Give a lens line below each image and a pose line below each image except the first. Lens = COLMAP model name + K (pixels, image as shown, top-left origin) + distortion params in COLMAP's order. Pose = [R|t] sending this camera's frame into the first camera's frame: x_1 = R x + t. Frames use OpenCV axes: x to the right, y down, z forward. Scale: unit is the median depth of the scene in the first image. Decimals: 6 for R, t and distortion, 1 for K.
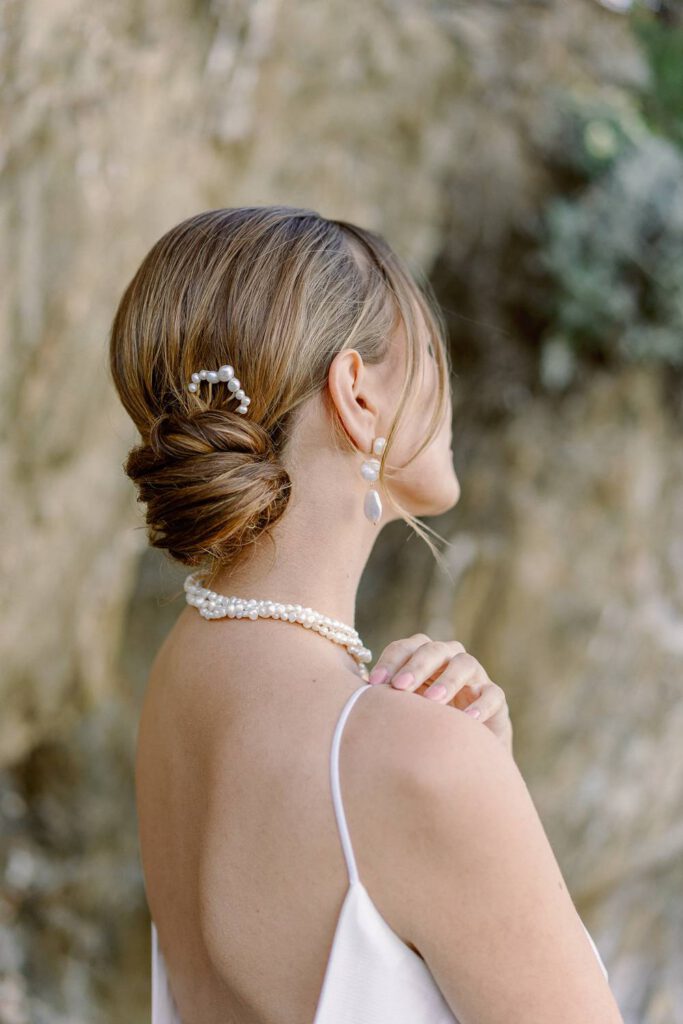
lens RADIAL K [[1678.2, 0, 341.5], [0, 1678.2, 512.0], [0, 0, 1]] dist [0.008716, -0.169669]
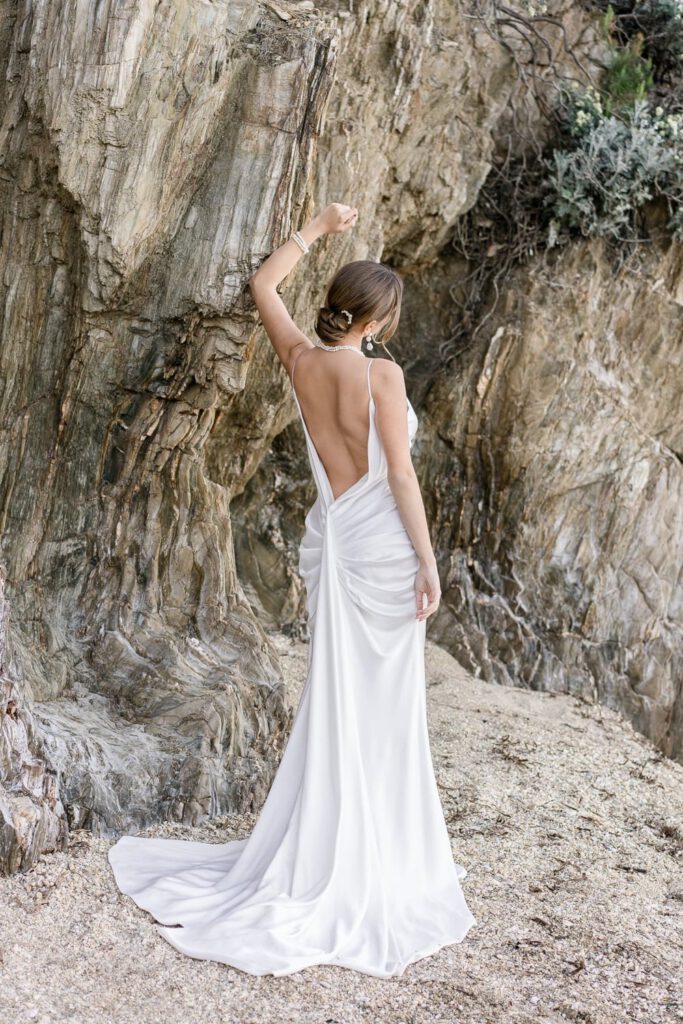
lens RADIAL K [[1678.2, 0, 341.5], [0, 1678.2, 512.0], [0, 0, 1]] dist [0.008716, -0.169669]
pose [[0.999386, 0.034829, 0.003699, -0.111503], [-0.035006, 0.989796, 0.138125, -0.032003], [0.001150, -0.138170, 0.990408, -0.964514]]
